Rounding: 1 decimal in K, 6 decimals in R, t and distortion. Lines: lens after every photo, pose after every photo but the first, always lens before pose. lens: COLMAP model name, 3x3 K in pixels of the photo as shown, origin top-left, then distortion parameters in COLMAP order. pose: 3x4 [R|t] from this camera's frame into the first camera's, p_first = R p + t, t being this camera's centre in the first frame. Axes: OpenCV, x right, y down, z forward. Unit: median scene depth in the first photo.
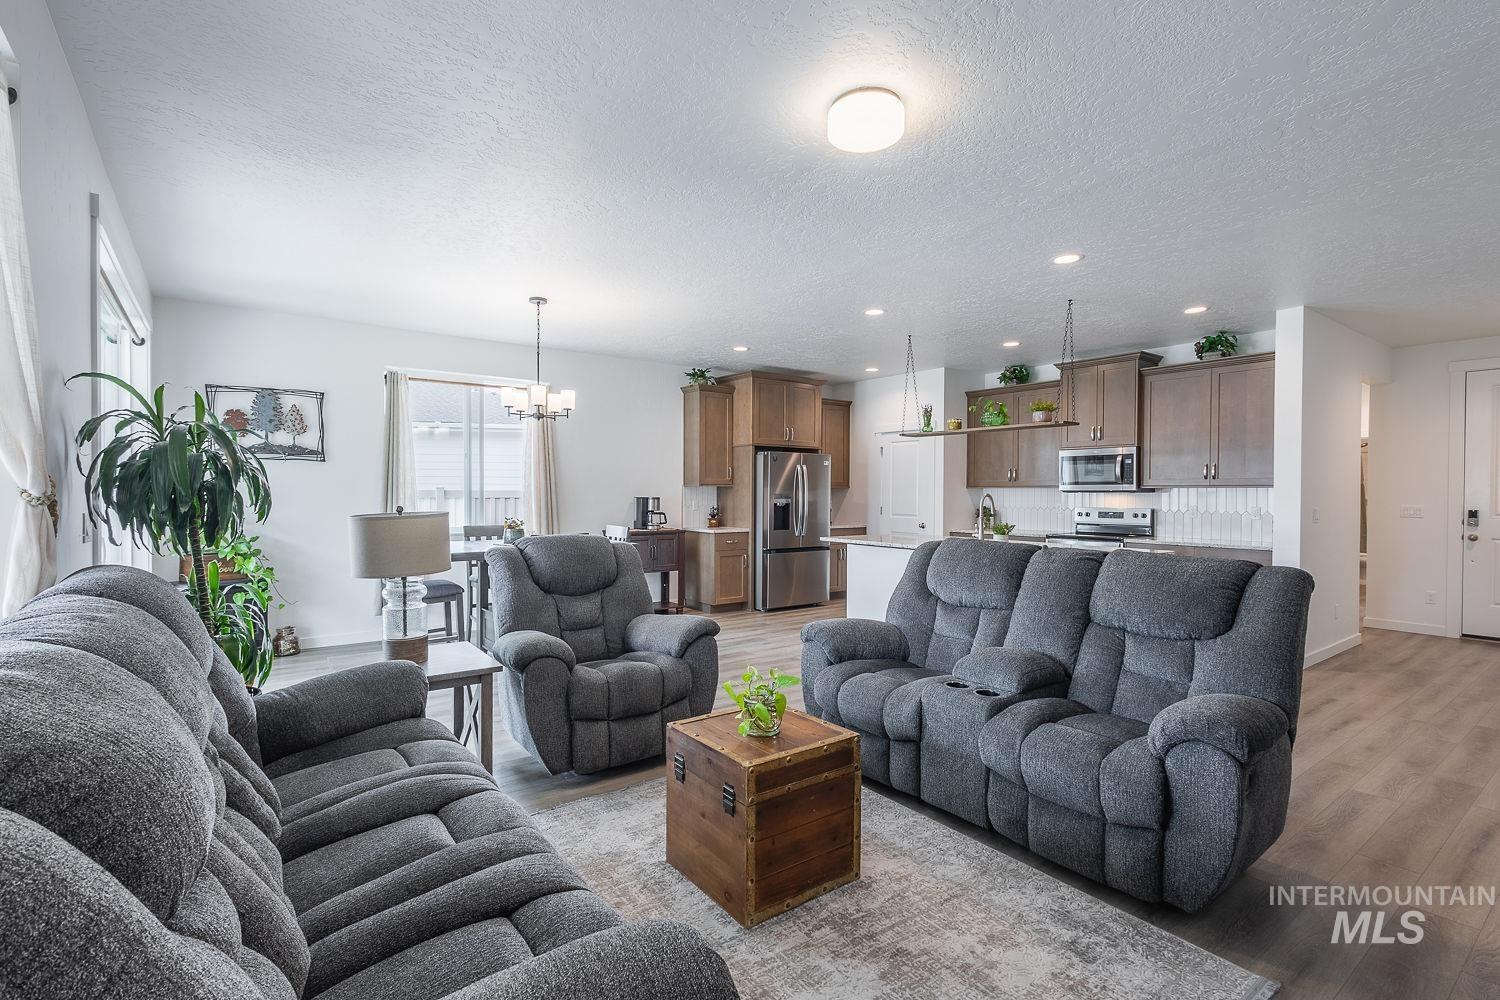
lens RADIAL K [[698.1, 0, 746.3], [0, 698.1, 500.2], [0, 0, 1]] dist [0.007266, -0.000393]
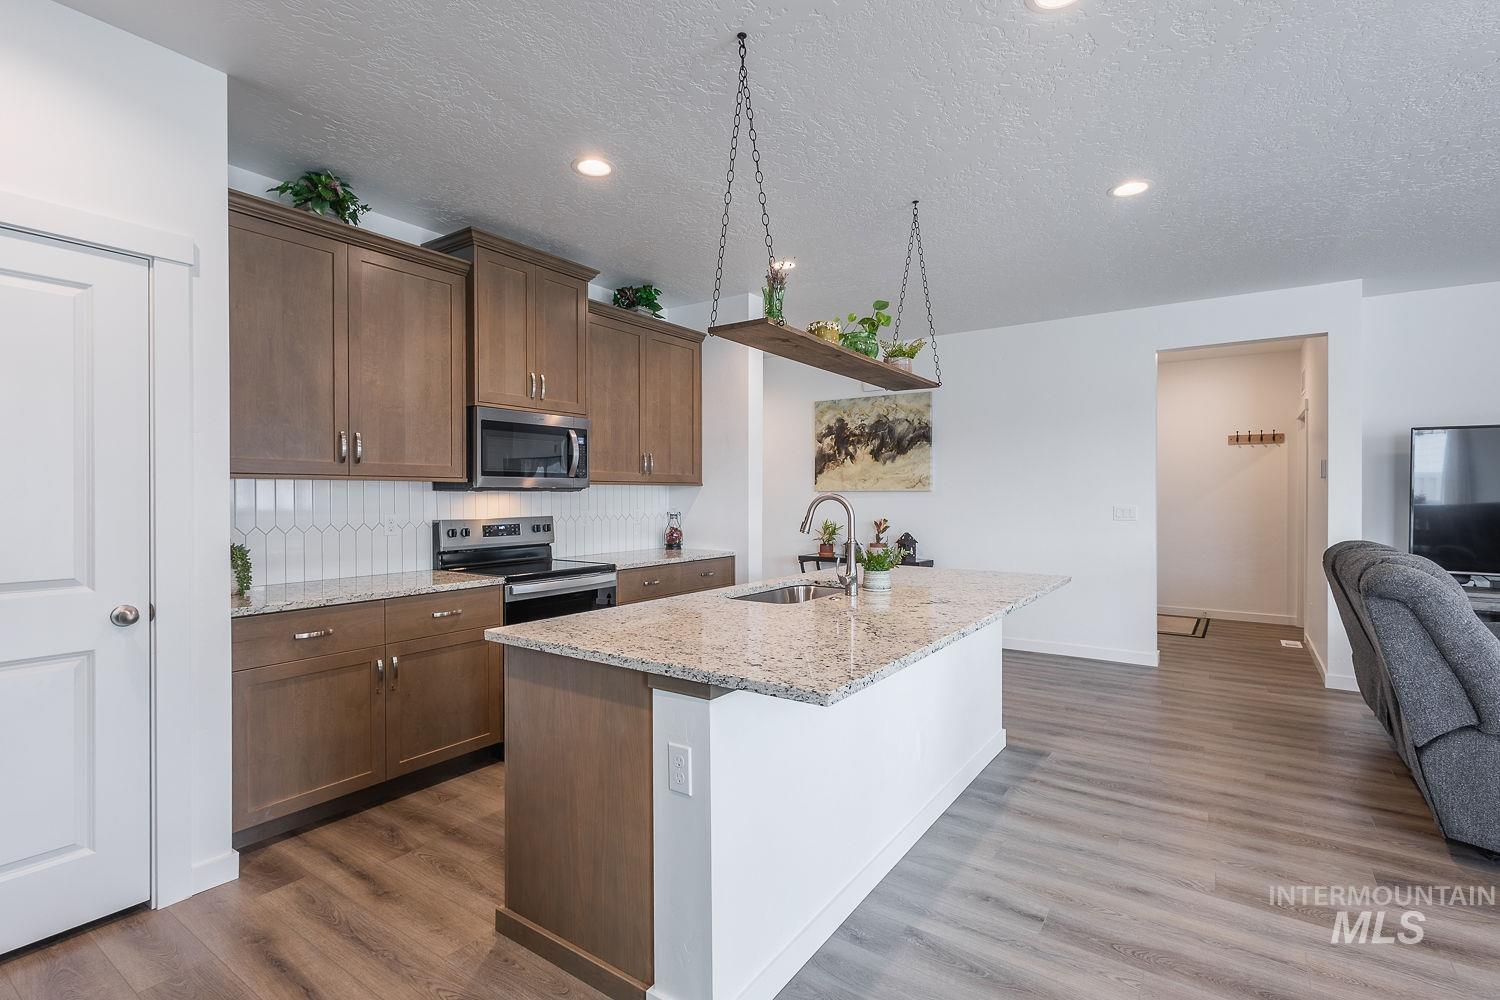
lens RADIAL K [[698.1, 0, 746.3], [0, 698.1, 500.2], [0, 0, 1]] dist [0.007266, -0.000393]
pose [[-0.312480, -0.014151, 0.949819, -0.089523], [0.007249, 0.999824, 0.017281, -0.012622], [-0.949897, 0.012285, -0.312323, 1.032062]]
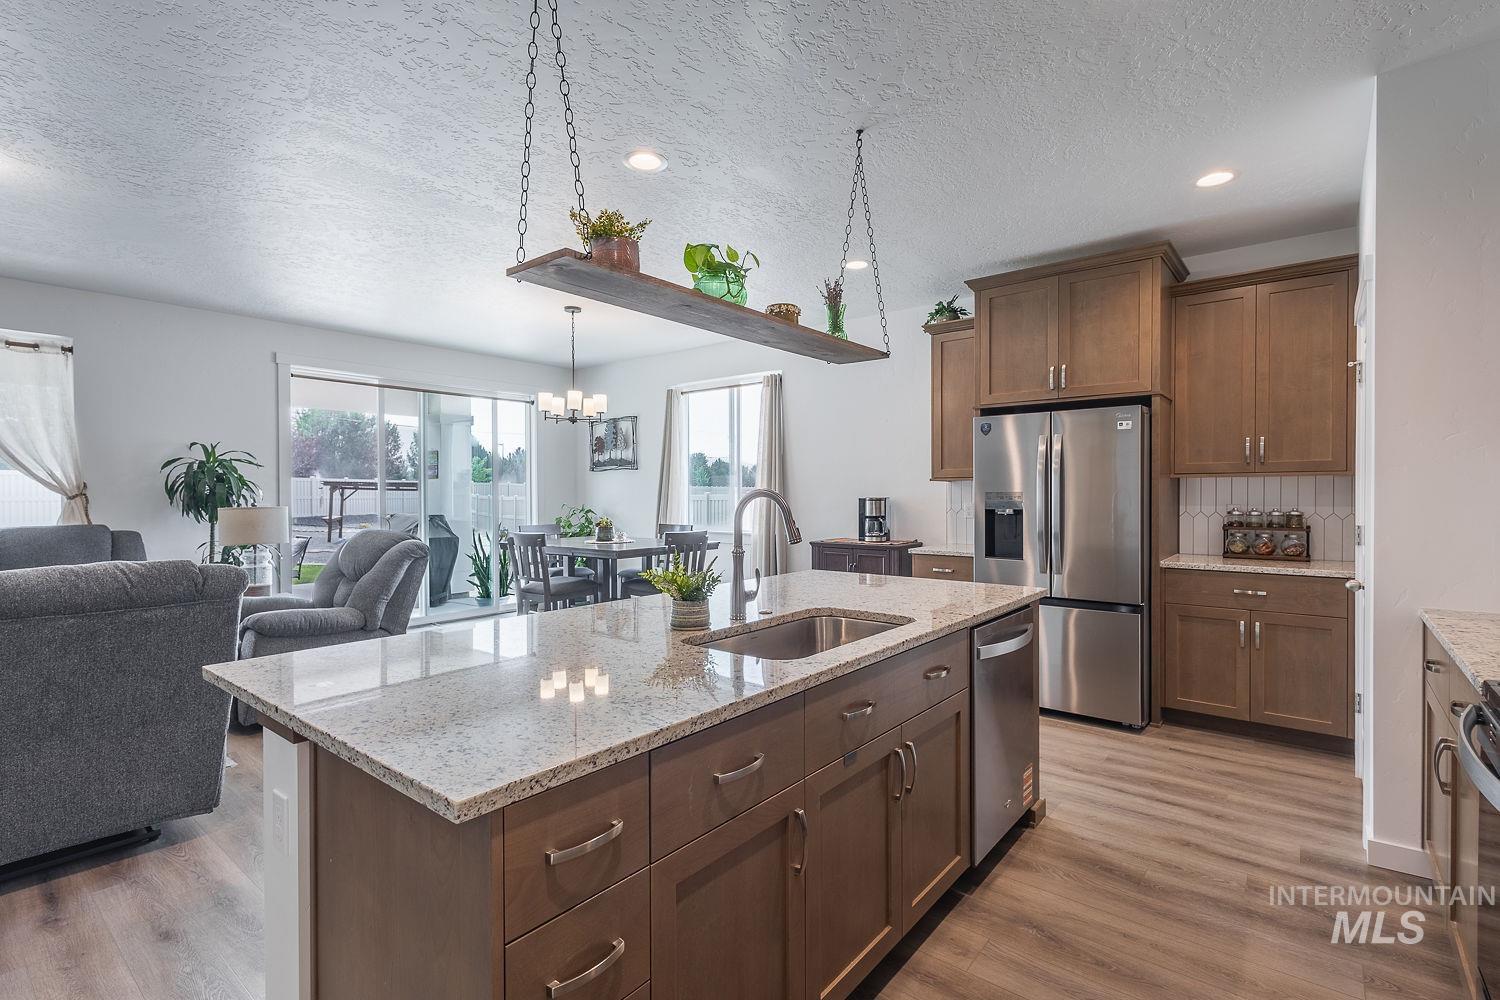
lens RADIAL K [[698.1, 0, 746.3], [0, 698.1, 500.2], [0, 0, 1]] dist [0.007266, -0.000393]
pose [[0.243655, 0.006118, -0.969843, 0.599672], [-0.003818, 0.999978, 0.005349, -0.005747], [0.969854, 0.002399, 0.243673, 0.767489]]
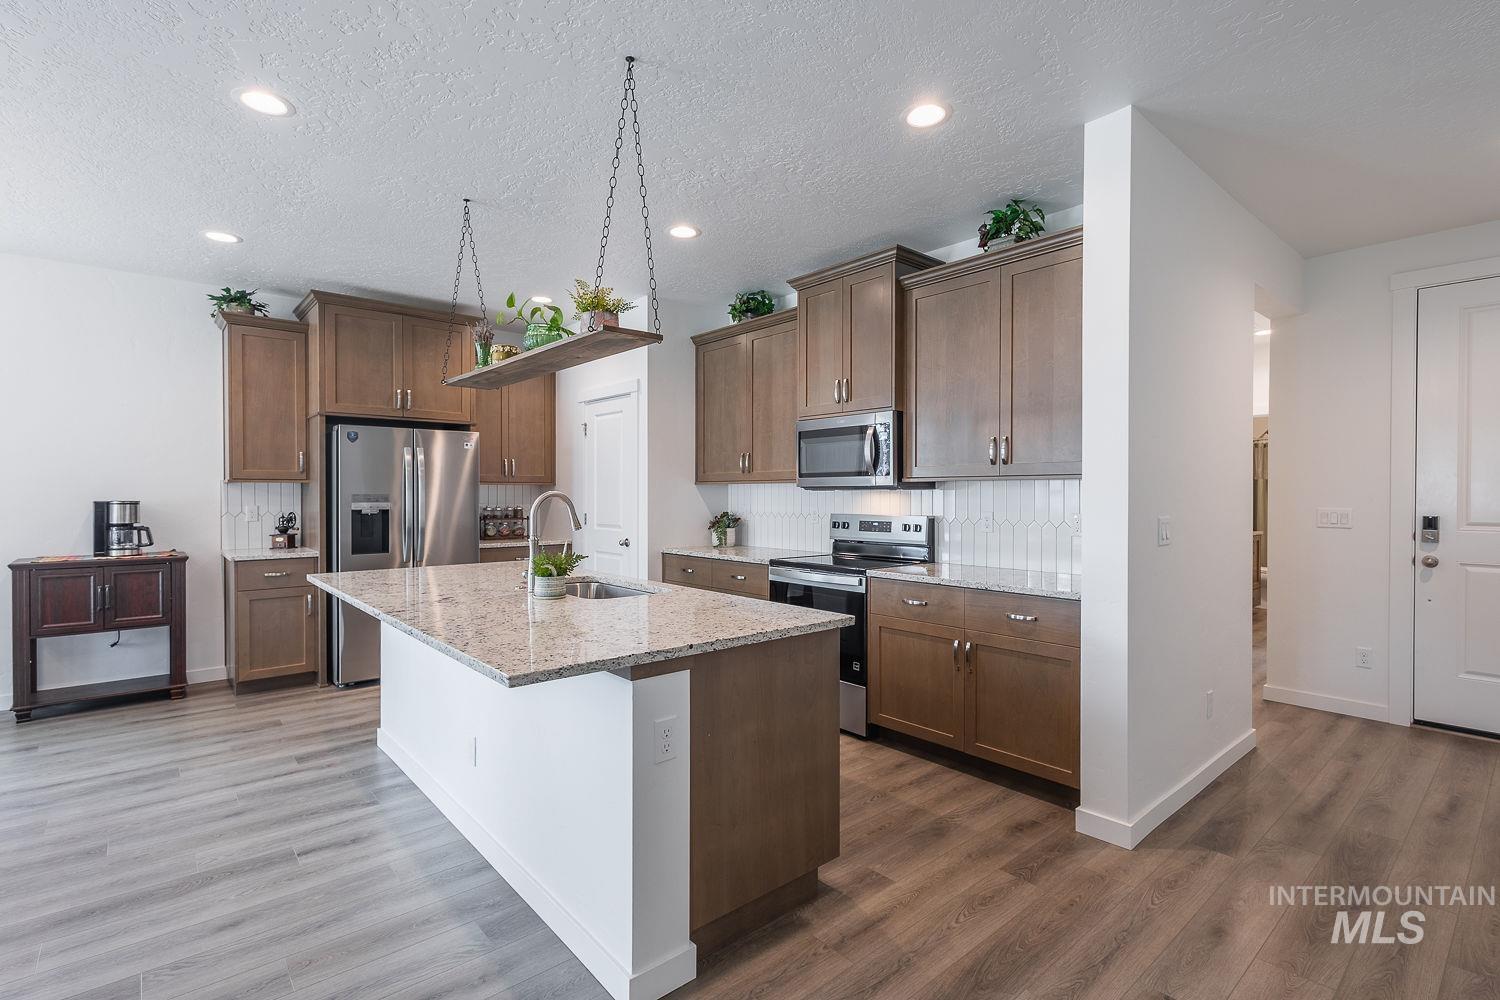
lens RADIAL K [[698.1, 0, 746.3], [0, 698.1, 500.2], [0, 0, 1]] dist [0.007266, -0.000393]
pose [[0.997485, -0.004959, 0.070700, 0.382451], [0.004988, 0.999988, -0.000230, -0.002428], [-0.070698, 0.000582, 0.997498, 0.415512]]
